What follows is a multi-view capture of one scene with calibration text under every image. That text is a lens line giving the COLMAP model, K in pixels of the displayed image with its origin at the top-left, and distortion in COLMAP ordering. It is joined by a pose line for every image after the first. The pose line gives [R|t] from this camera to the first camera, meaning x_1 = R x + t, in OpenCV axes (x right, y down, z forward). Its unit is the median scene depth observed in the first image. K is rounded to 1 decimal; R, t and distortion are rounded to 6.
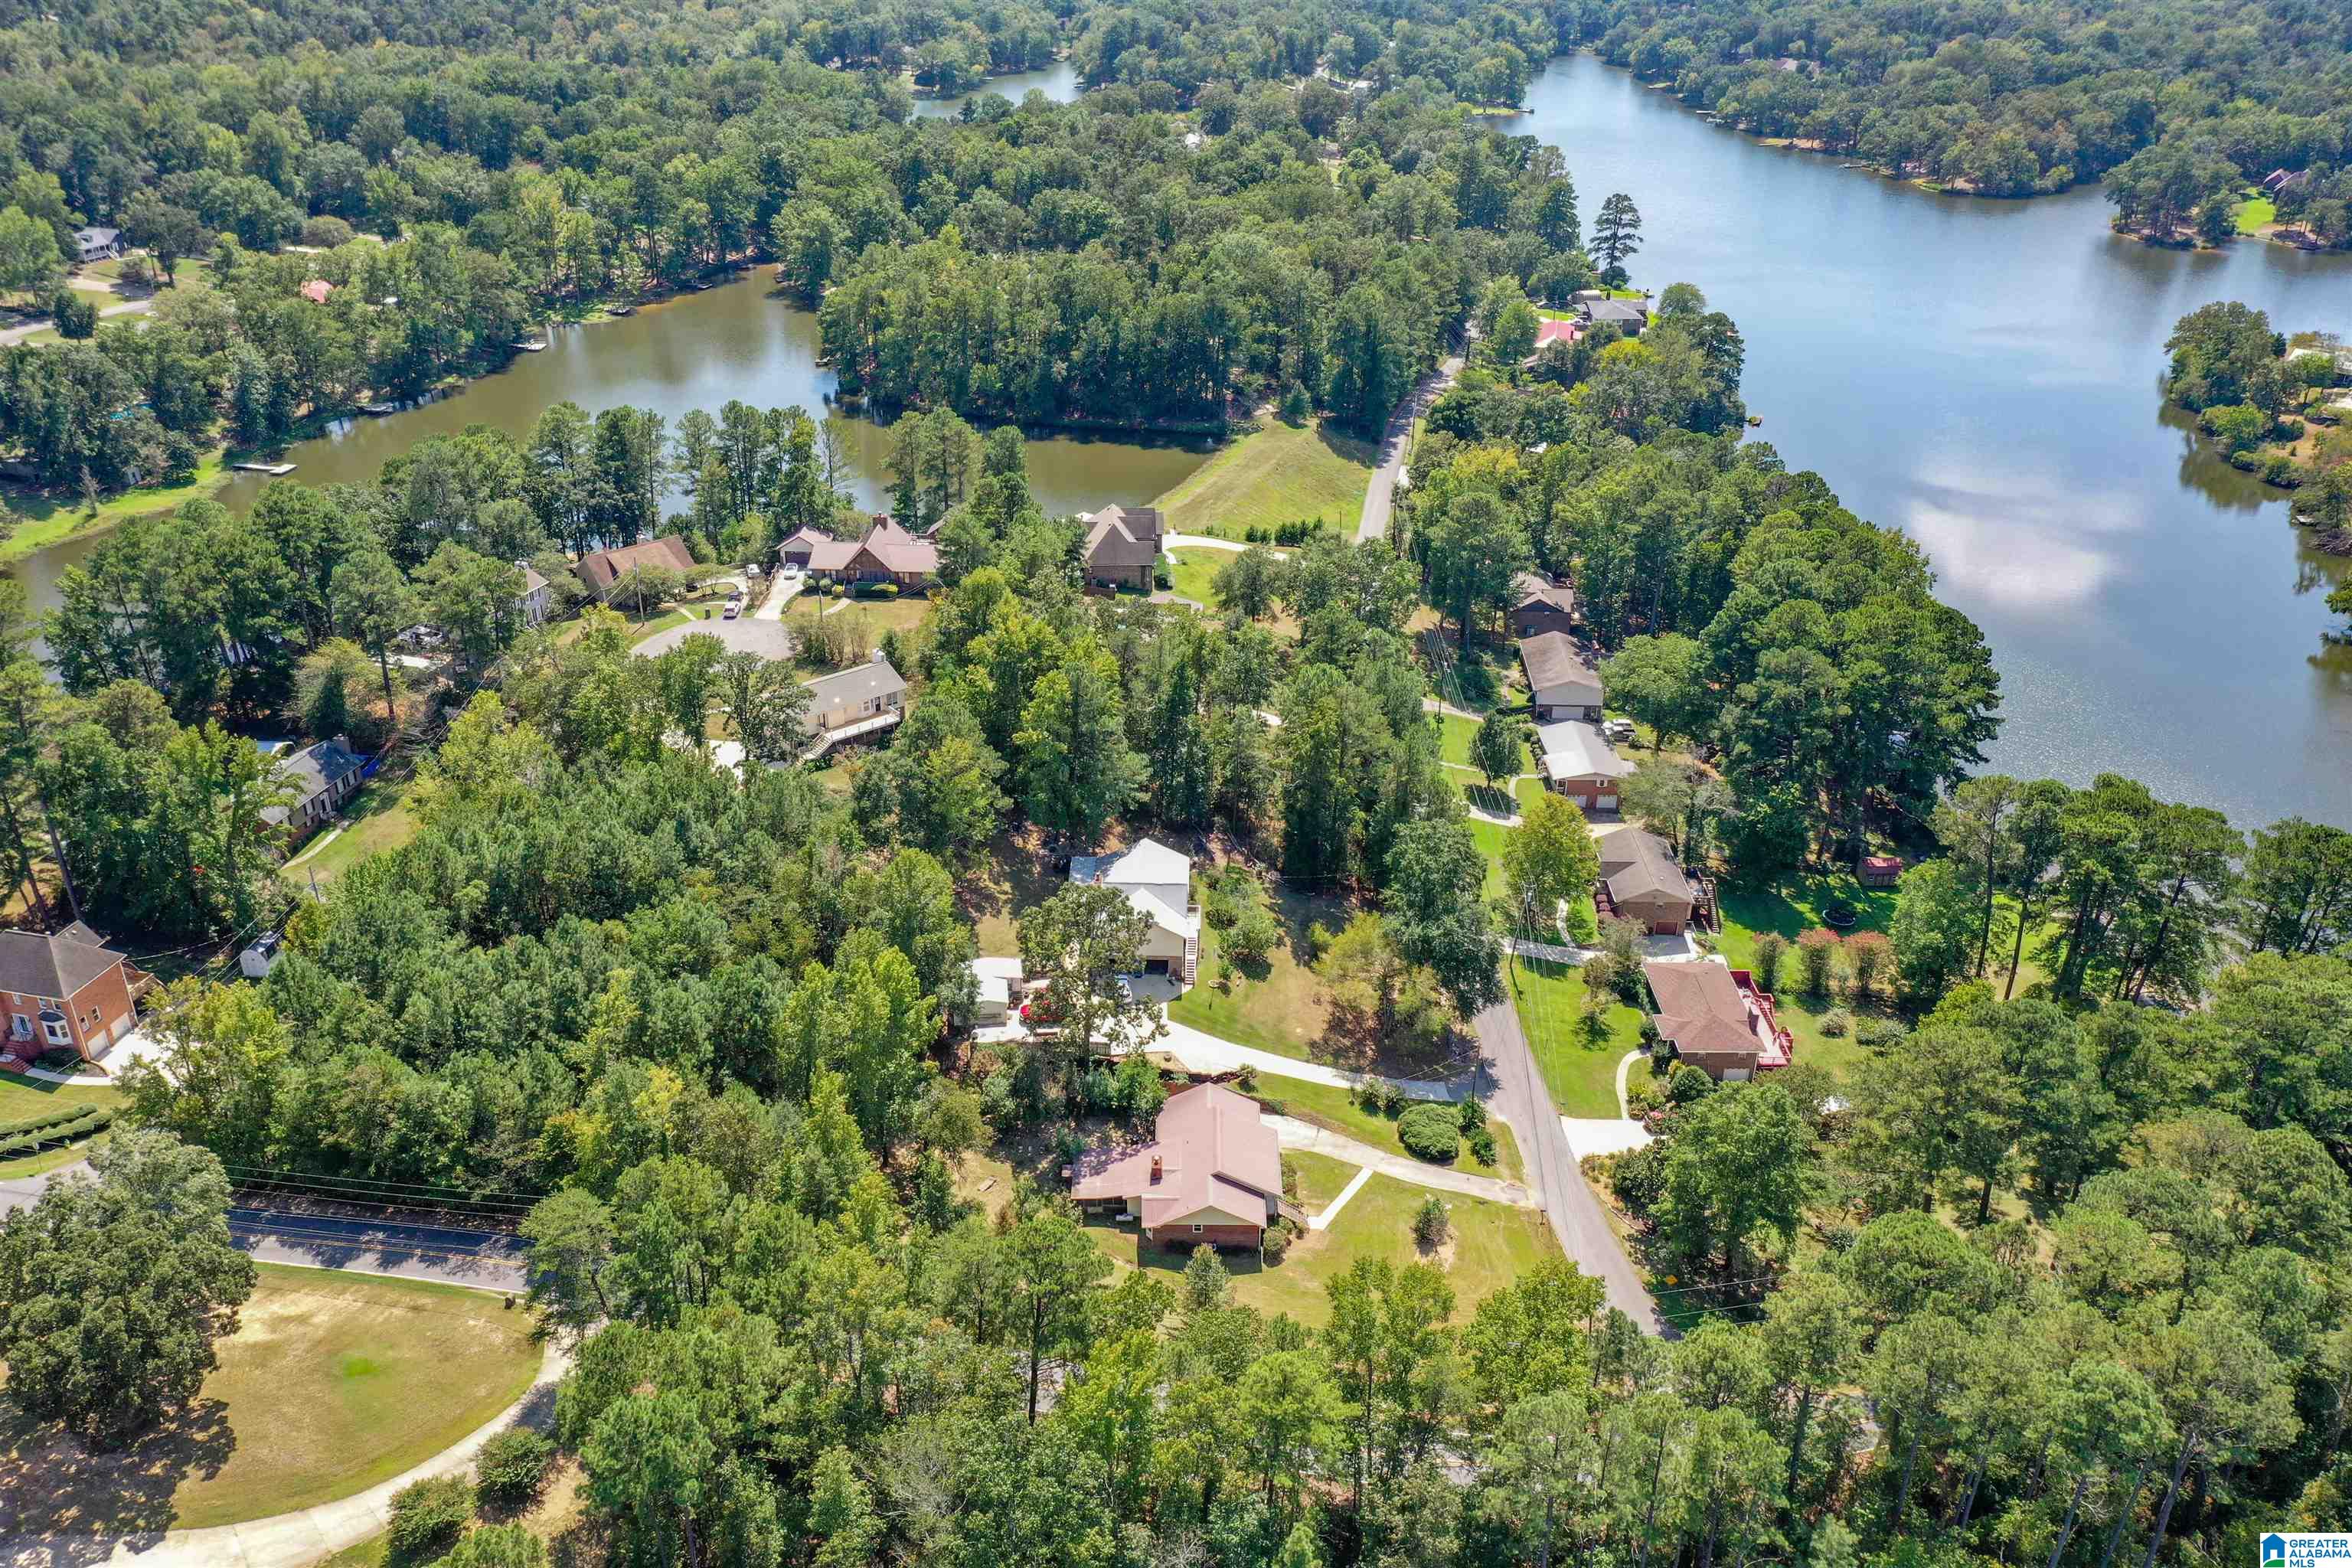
lens RADIAL K [[1862.3, 0, 1176.3], [0, 1862.3, 790.3], [0, 0, 1]] dist [0.011060, -0.003061]
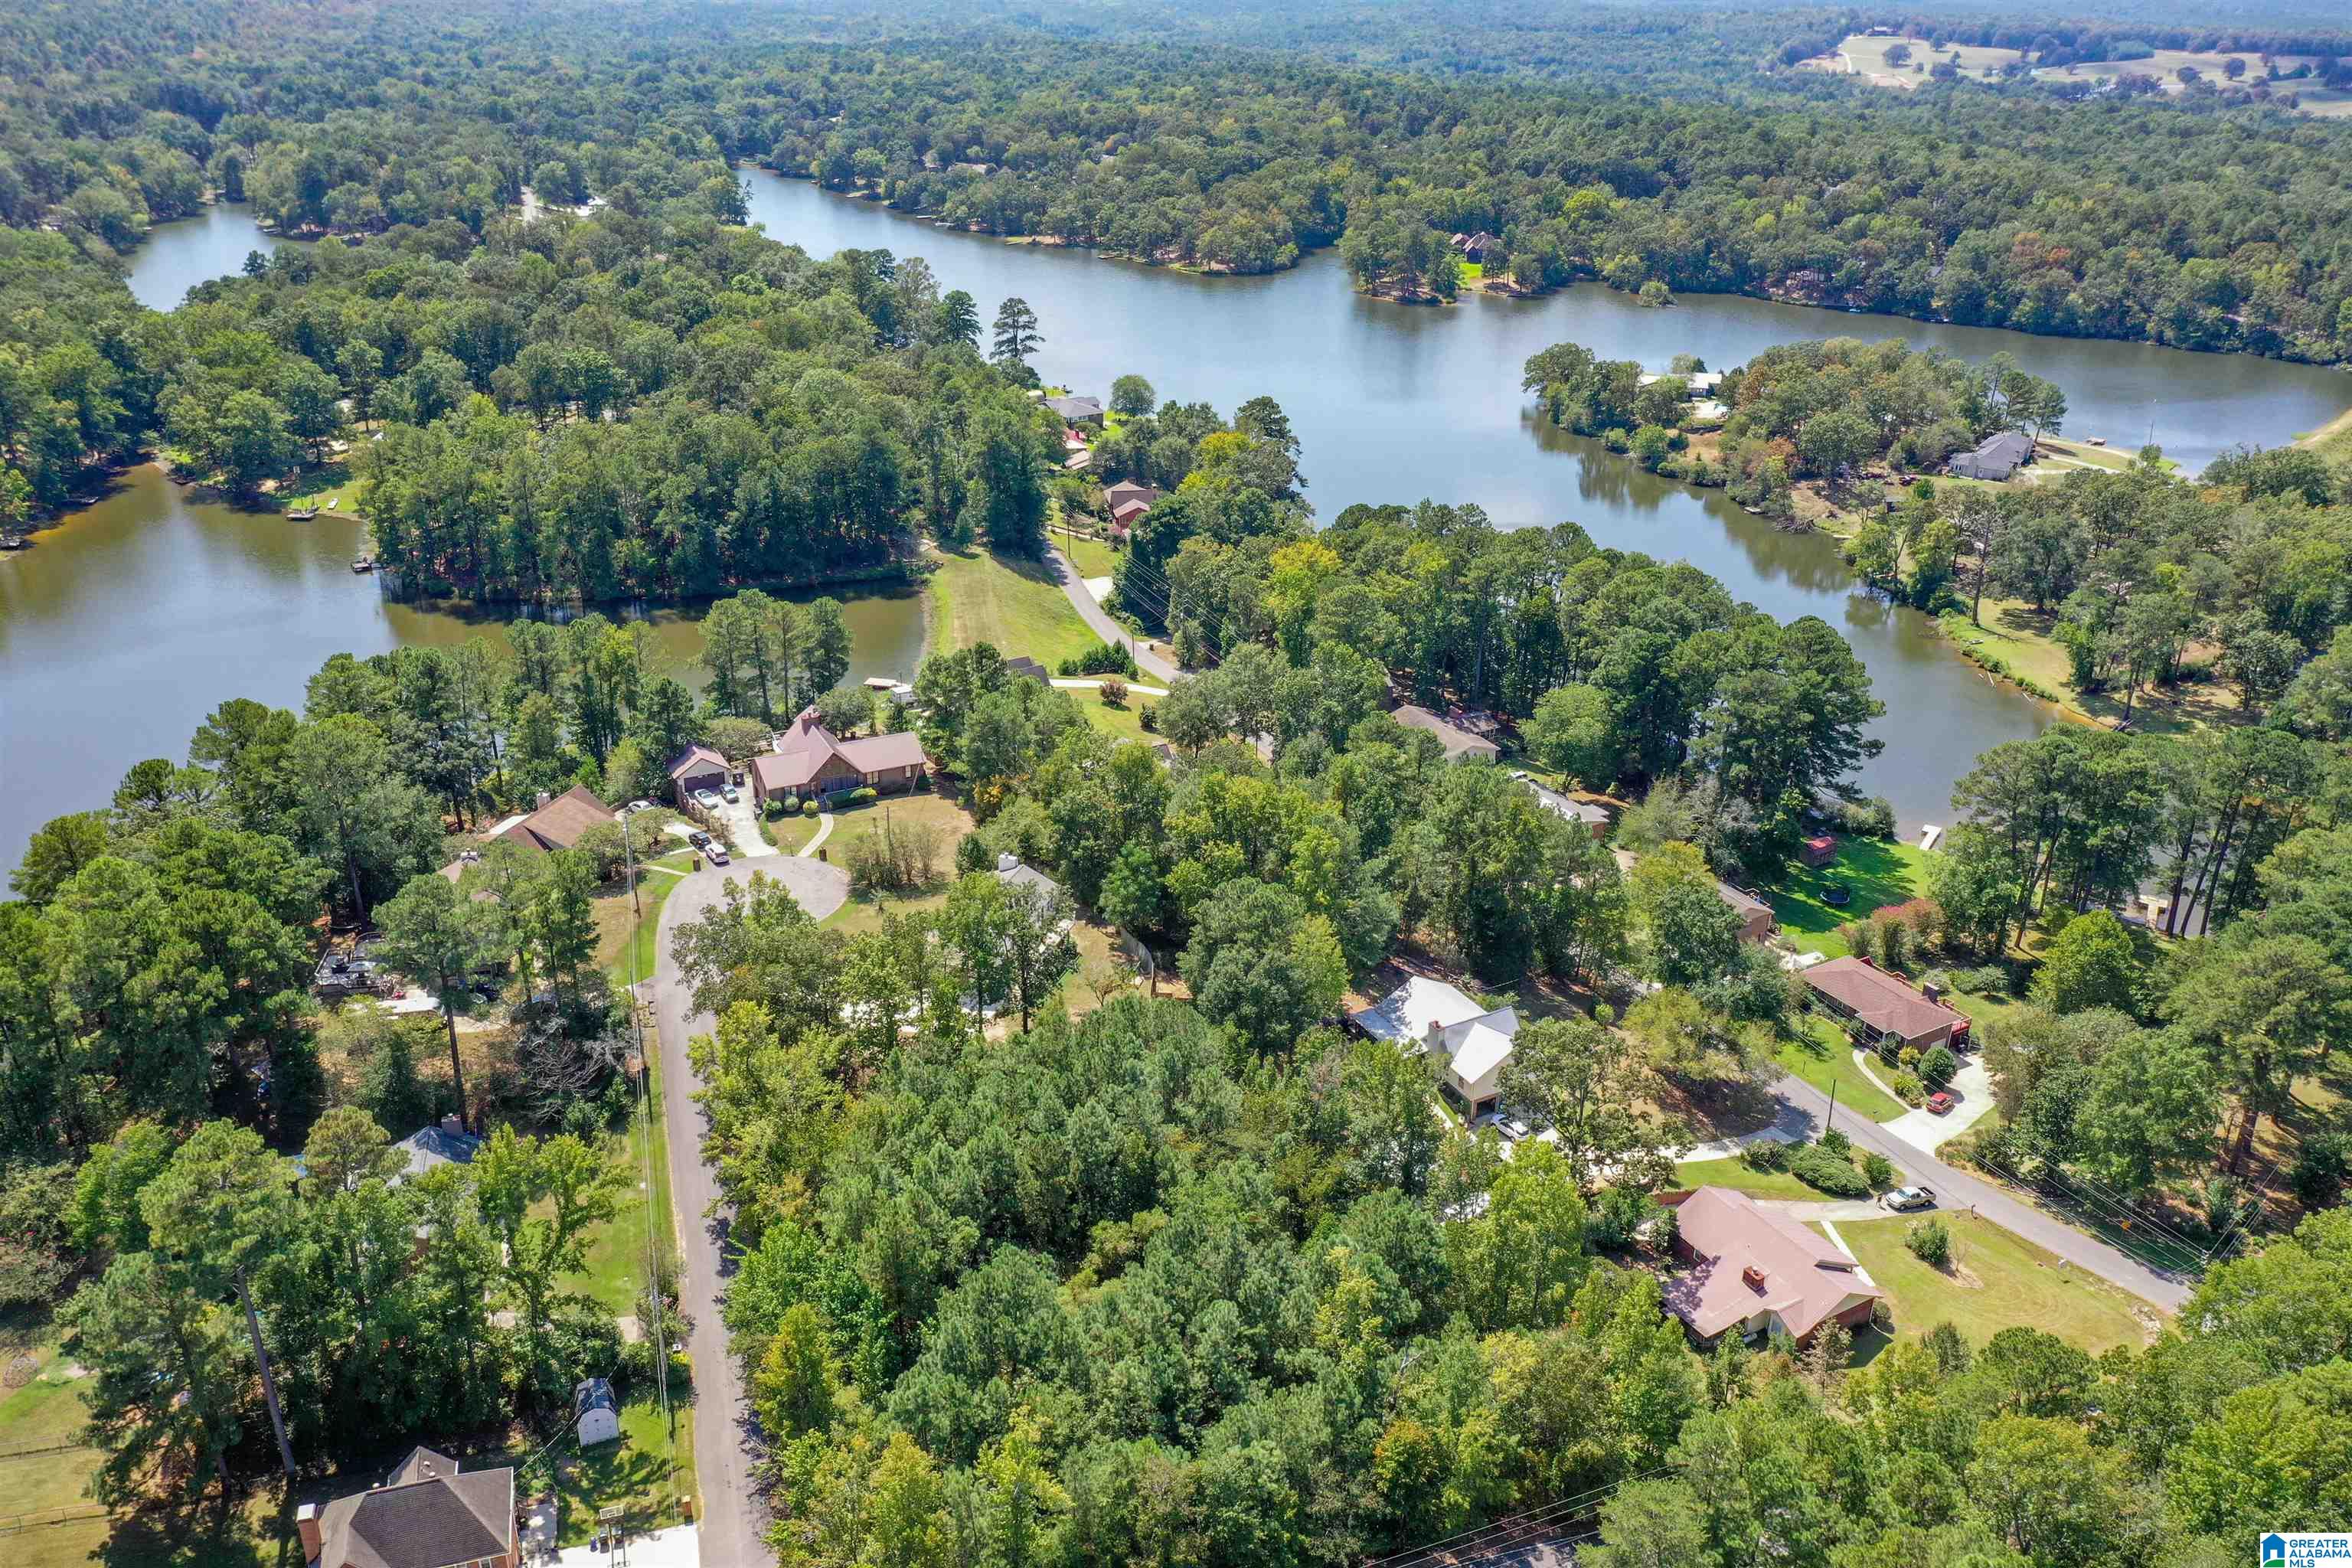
lens RADIAL K [[1862.3, 0, 1175.1], [0, 1862.3, 793.8], [0, 0, 1]] dist [0.011060, -0.003061]
pose [[0.861577, -0.206058, 0.463923, -0.216092], [0.228956, 0.973410, 0.007147, -0.039835], [-0.453060, 0.100061, 0.885847, 0.075497]]
